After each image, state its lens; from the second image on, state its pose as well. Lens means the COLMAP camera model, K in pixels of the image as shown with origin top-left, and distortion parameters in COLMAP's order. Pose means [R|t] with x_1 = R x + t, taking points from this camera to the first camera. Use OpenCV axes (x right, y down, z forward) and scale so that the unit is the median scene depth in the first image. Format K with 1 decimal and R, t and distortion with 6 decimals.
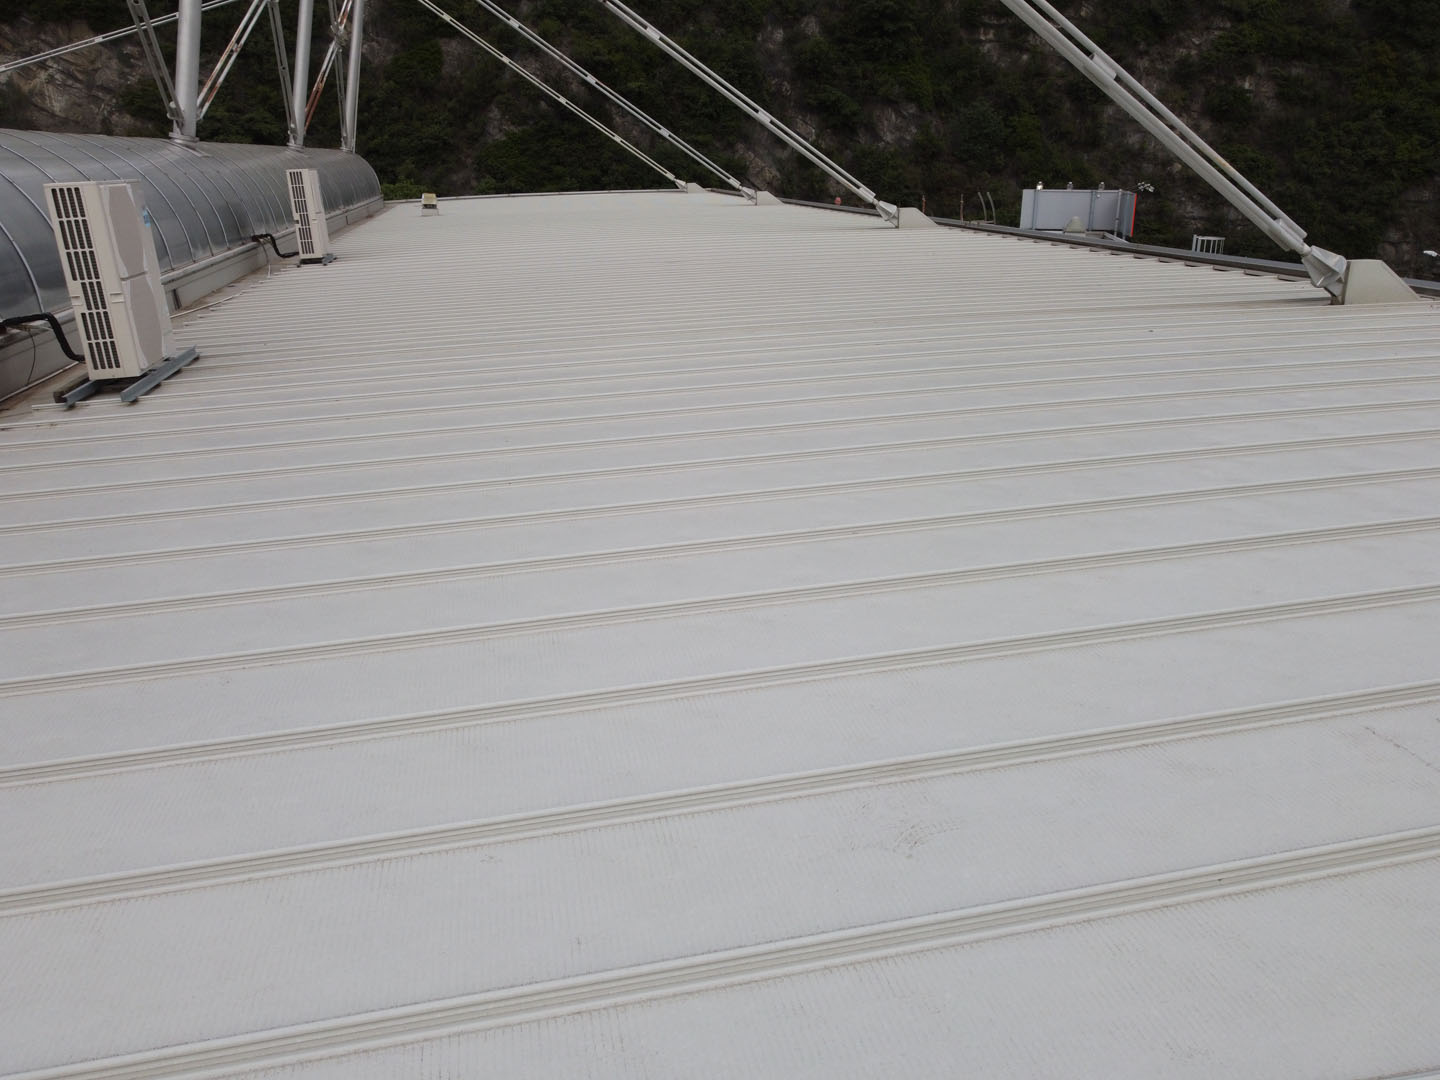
lens RADIAL K [[1089.8, 0, 720.0], [0, 1089.8, 534.7], [0, 0, 1]] dist [-0.004635, -0.002952]
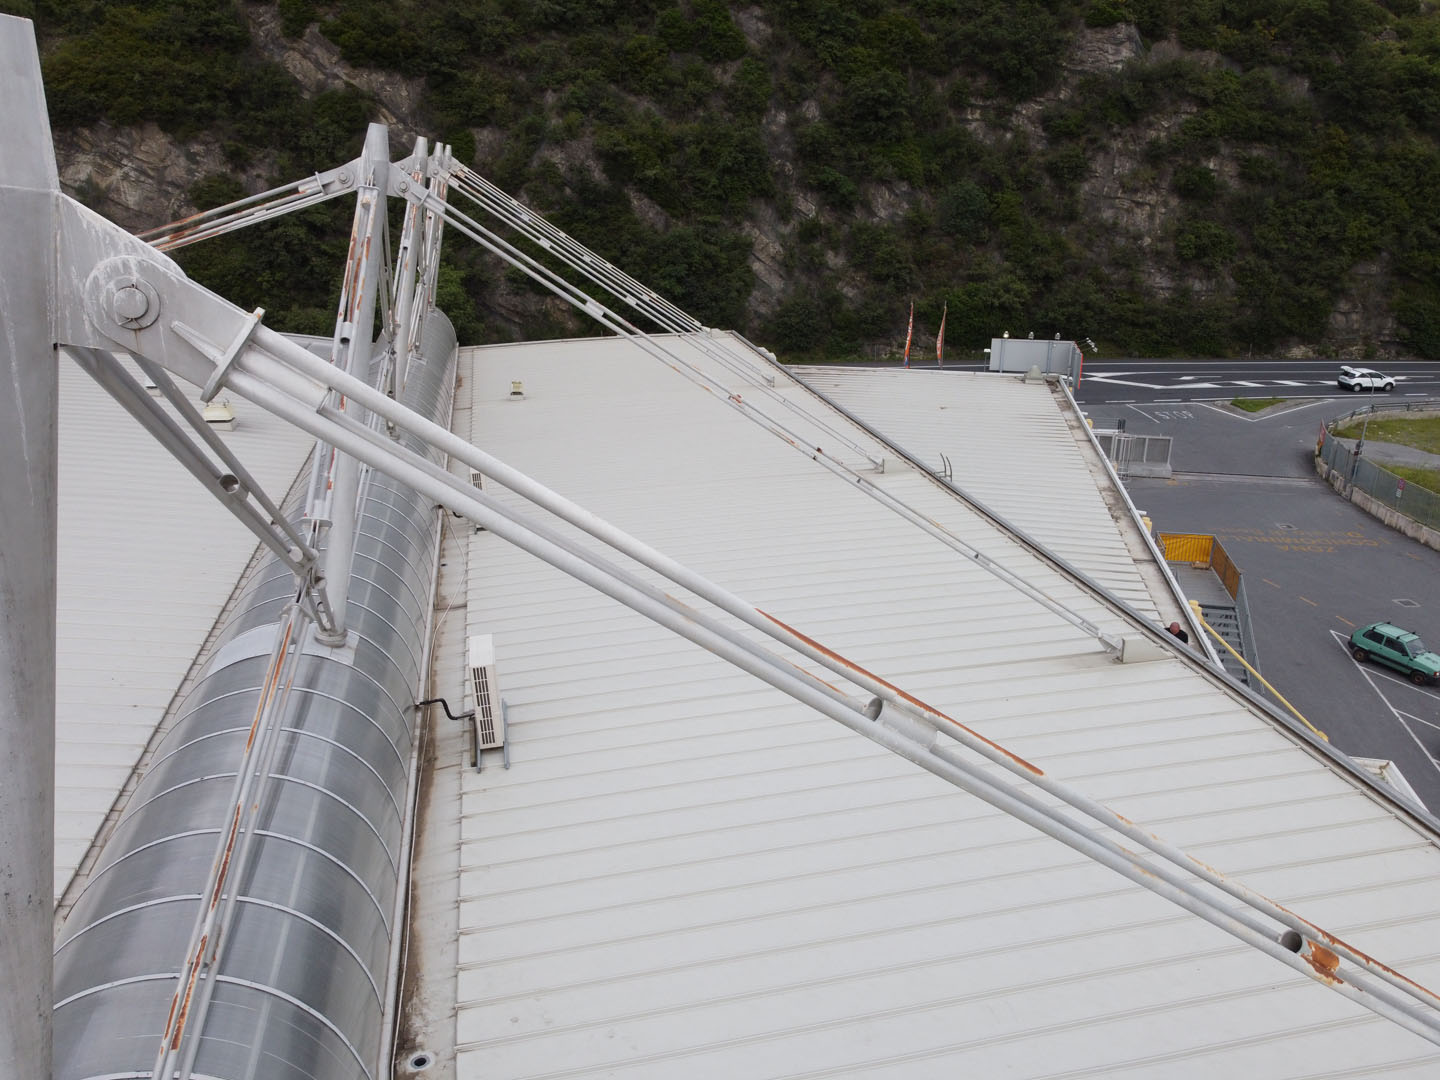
lens RADIAL K [[1089.8, 0, 720.6], [0, 1089.8, 539.3], [0, 0, 1]] dist [-0.004635, -0.002952]
pose [[0.999986, 0.001446, 0.005150, -0.012448], [-0.001486, 0.999969, 0.007705, -0.047992], [-0.005139, -0.007713, 0.999957, -0.092228]]
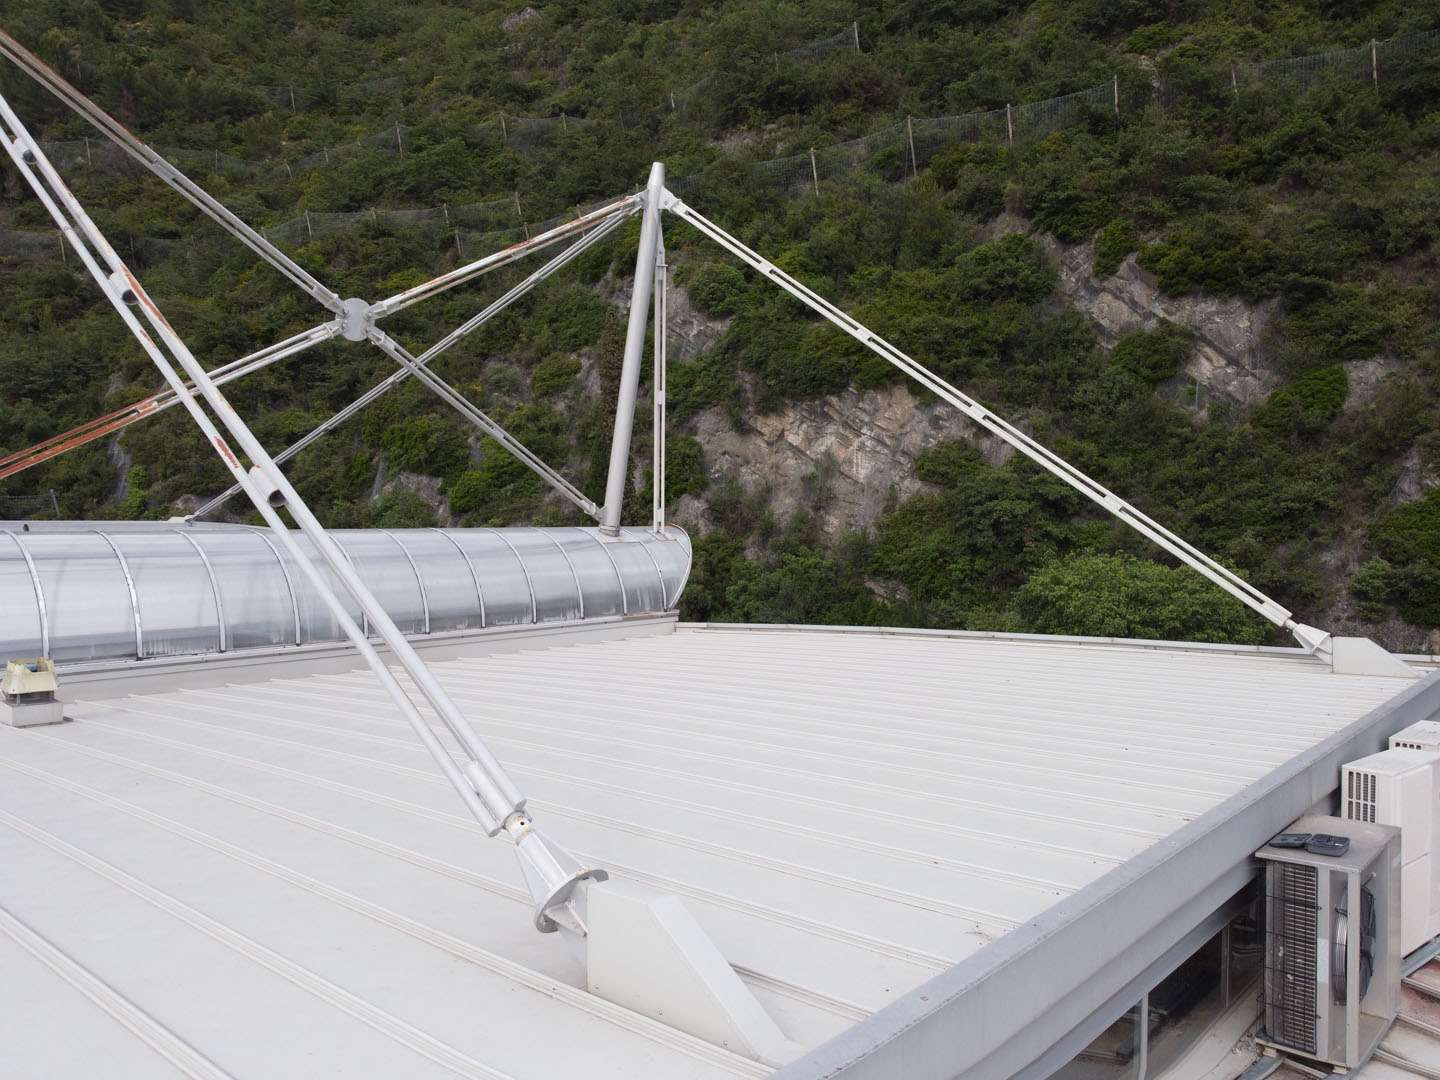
lens RADIAL K [[1089.8, 0, 717.8], [0, 1089.8, 538.1], [0, 0, 1]] dist [-0.004635, -0.002952]
pose [[0.593653, 0.012970, -0.804617, 0.054267], [-0.261276, 0.948808, -0.177477, -0.118019], [0.761125, 0.315587, 0.566651, 0.323615]]
